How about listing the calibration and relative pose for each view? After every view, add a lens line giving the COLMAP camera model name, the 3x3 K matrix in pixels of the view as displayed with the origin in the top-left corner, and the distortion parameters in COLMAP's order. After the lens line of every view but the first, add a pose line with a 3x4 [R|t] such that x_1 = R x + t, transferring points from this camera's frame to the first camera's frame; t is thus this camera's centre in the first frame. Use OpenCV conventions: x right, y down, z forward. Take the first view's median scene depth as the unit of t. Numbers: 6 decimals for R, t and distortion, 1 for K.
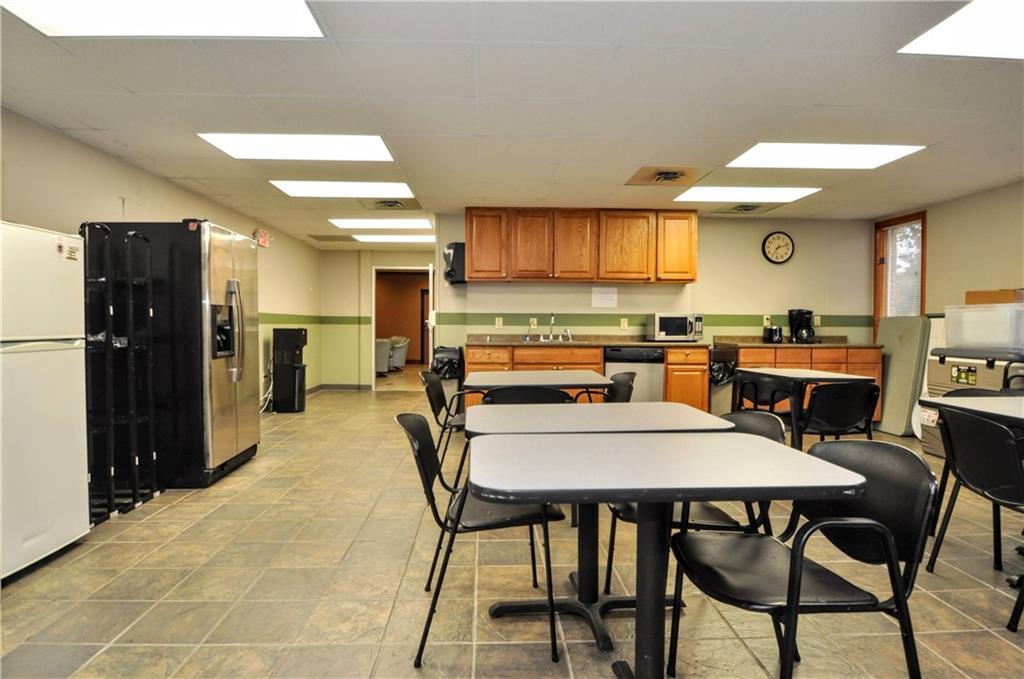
lens RADIAL K [[562.8, 0, 512.0], [0, 562.8, 339.5], [0, 0, 1]] dist [-0.003021, -0.000159]
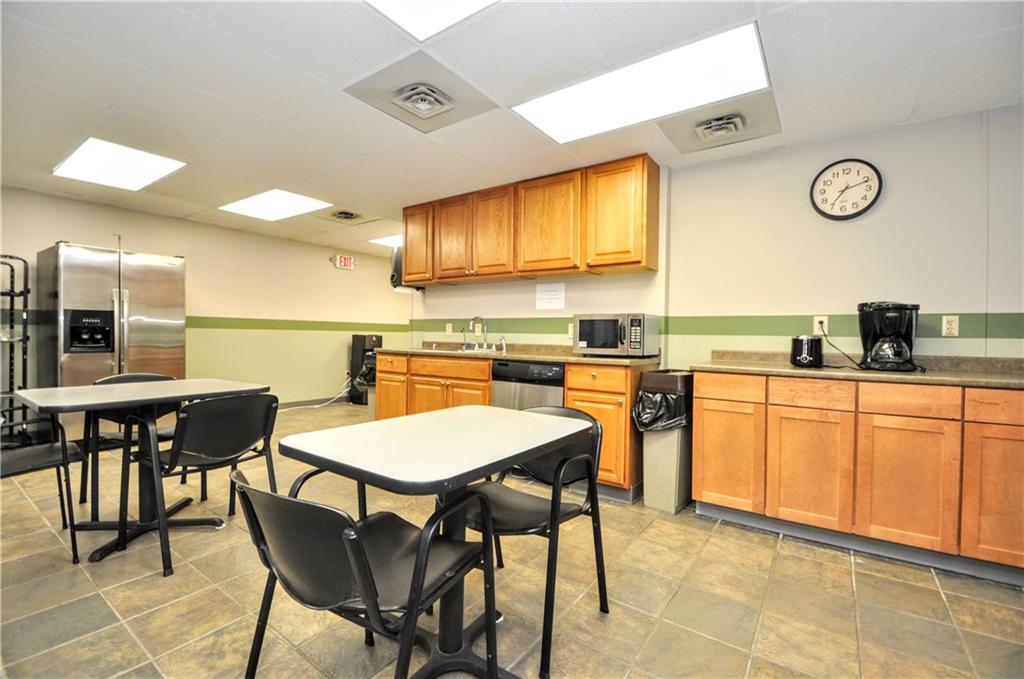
lens RADIAL K [[449.3, 0, 512.0], [0, 449.3, 339.5], [0, 0, 1]] dist [0.004396, 0.000188]
pose [[0.787329, 0.013024, -0.616396, 0.511297], [-0.029720, 0.999416, -0.016845, -0.004008], [0.615816, 0.031582, 0.787256, 0.491542]]
